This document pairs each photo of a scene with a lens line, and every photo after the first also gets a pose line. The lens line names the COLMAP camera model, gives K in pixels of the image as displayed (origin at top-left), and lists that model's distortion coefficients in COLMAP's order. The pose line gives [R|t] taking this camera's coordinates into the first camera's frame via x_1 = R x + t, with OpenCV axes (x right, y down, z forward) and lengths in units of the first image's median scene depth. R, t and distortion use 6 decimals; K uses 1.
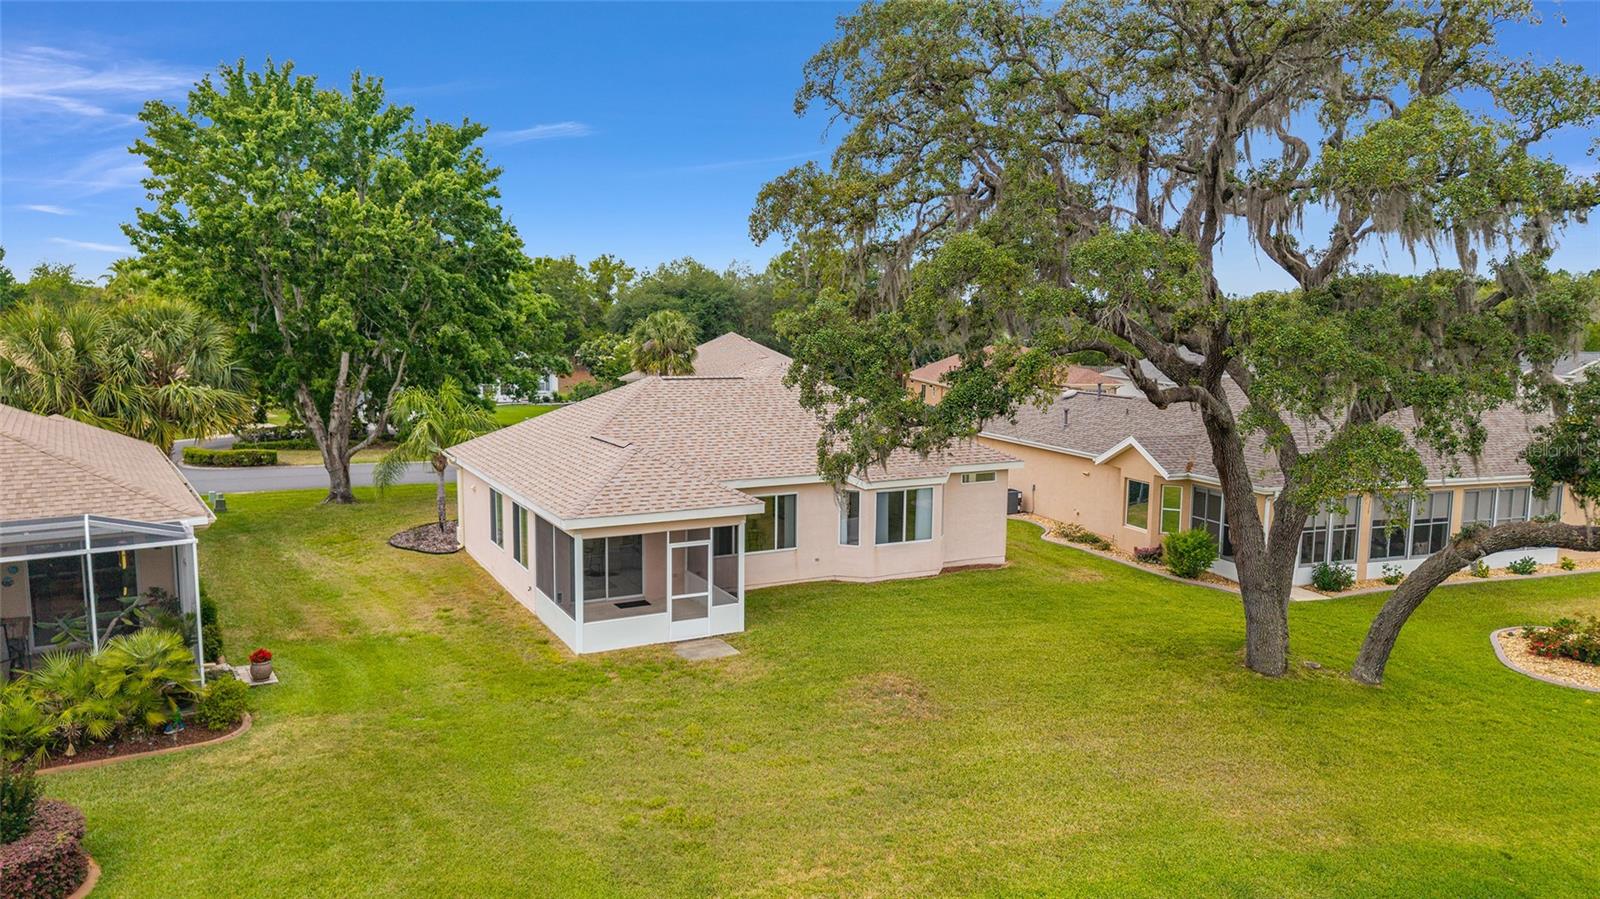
lens RADIAL K [[1068.1, 0, 800.0], [0, 1068.1, 449.5], [0, 0, 1]] dist [0.027788, -0.026985]
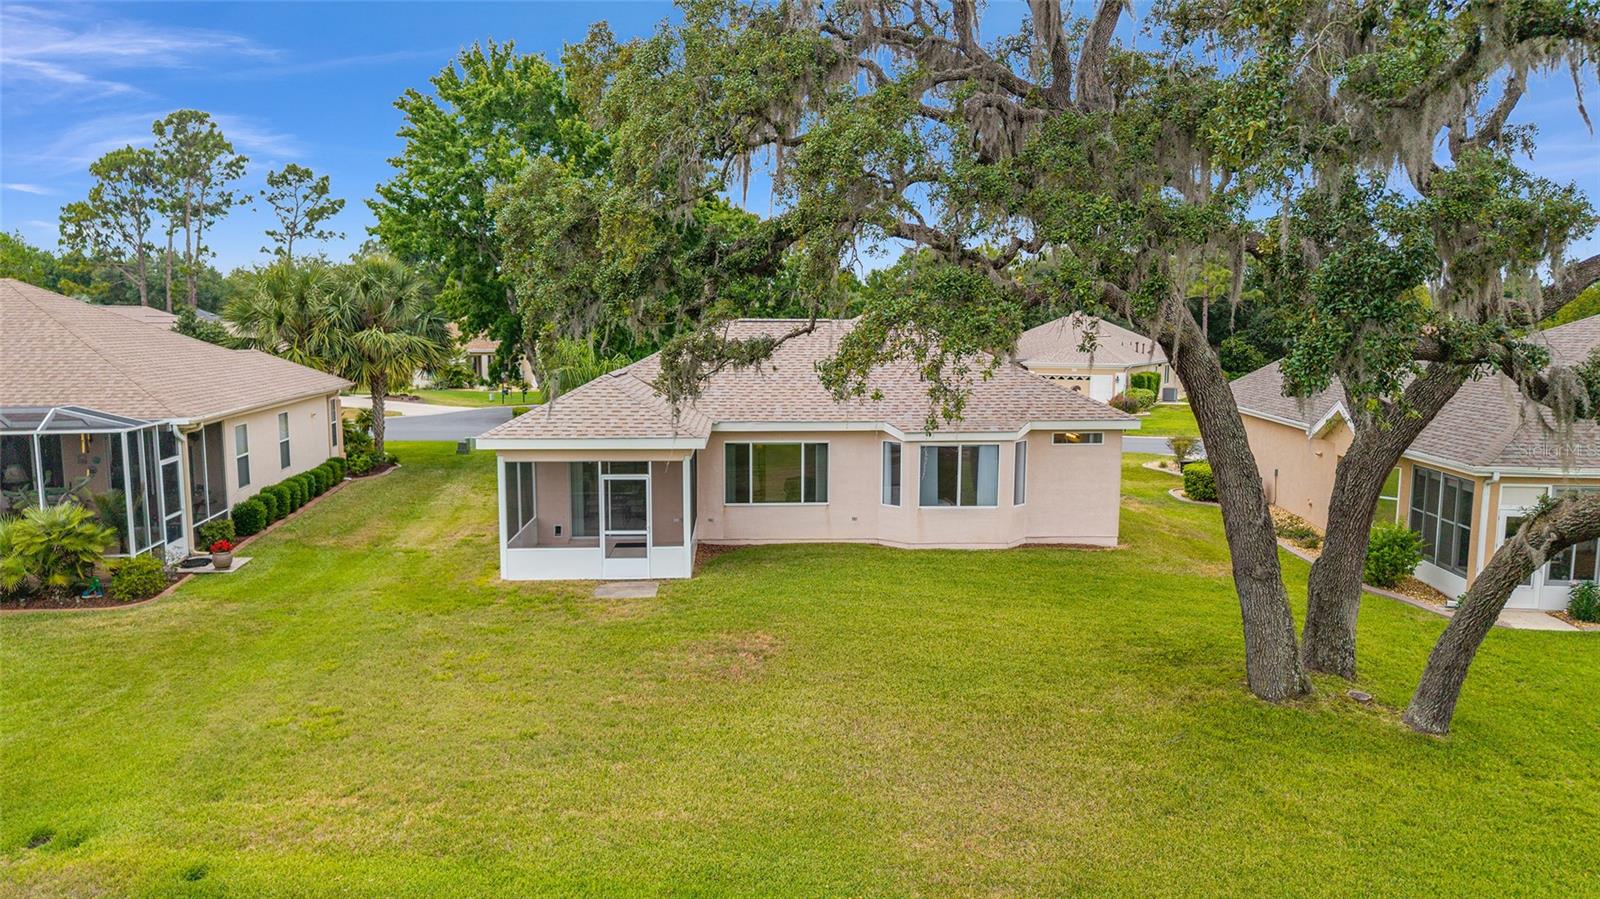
lens RADIAL K [[1068.1, 0, 800.0], [0, 1068.1, 449.5], [0, 0, 1]] dist [0.027788, -0.026985]
pose [[0.909694, 0.042461, -0.413102, 0.421838], [-0.043310, 0.999035, 0.007313, 0.051126], [0.413014, 0.011239, 0.910656, 0.211913]]
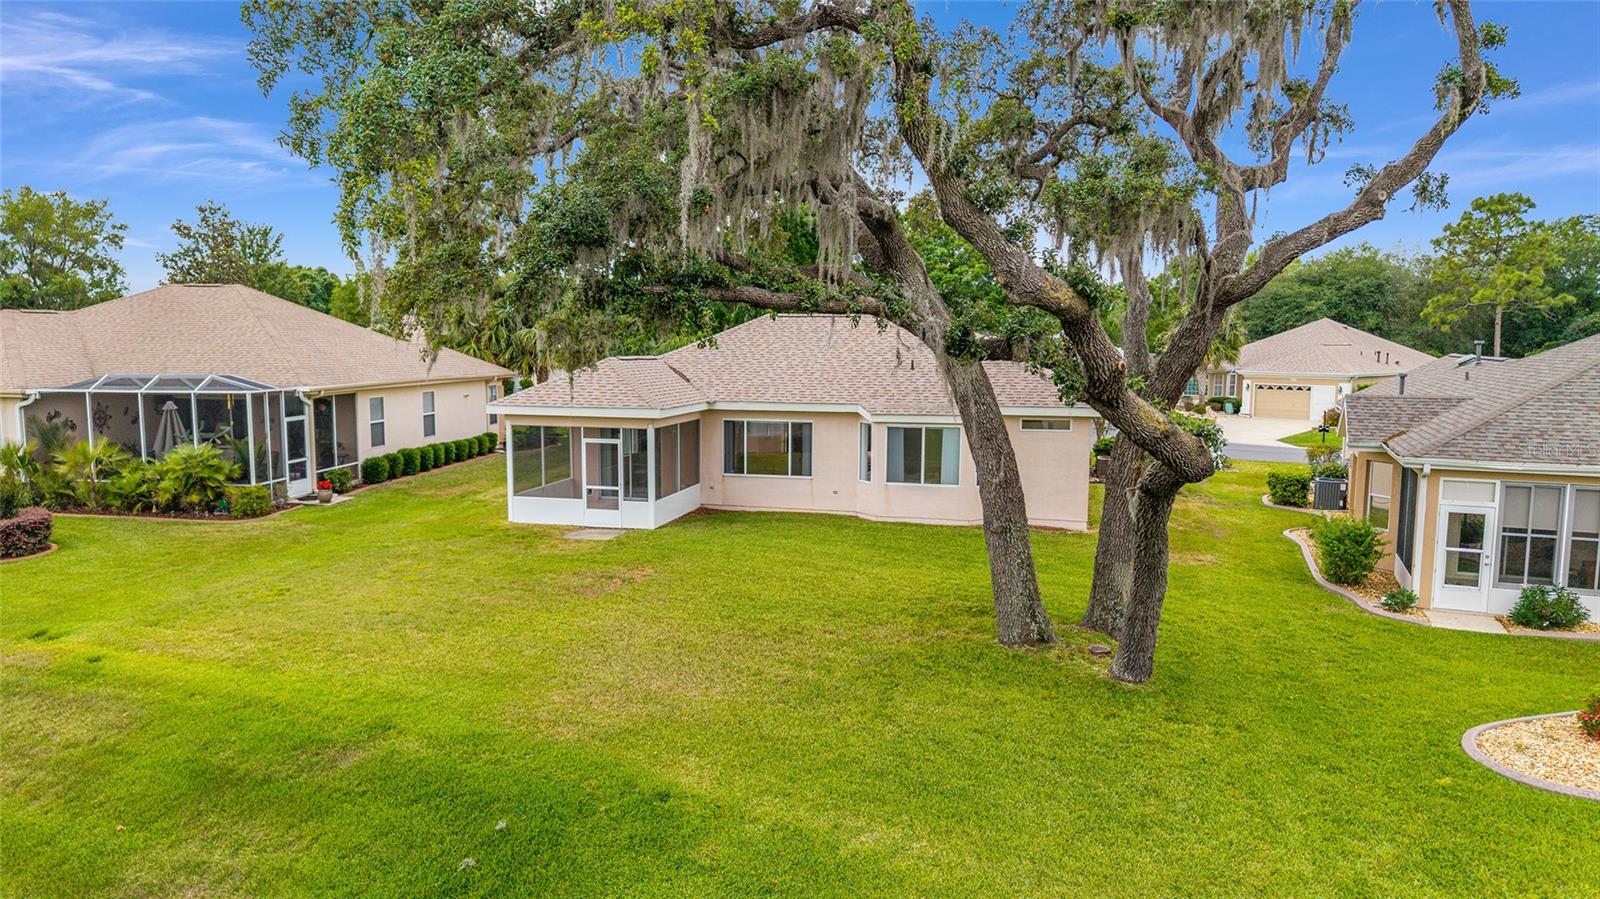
lens RADIAL K [[1068.1, 0, 800.0], [0, 1068.1, 449.5], [0, 0, 1]] dist [0.027788, -0.026985]
pose [[0.748974, 0.064409, -0.659461, 0.789915], [-0.076511, 0.997014, 0.010480, 0.070151], [0.658167, 0.042607, 0.751666, 0.297696]]
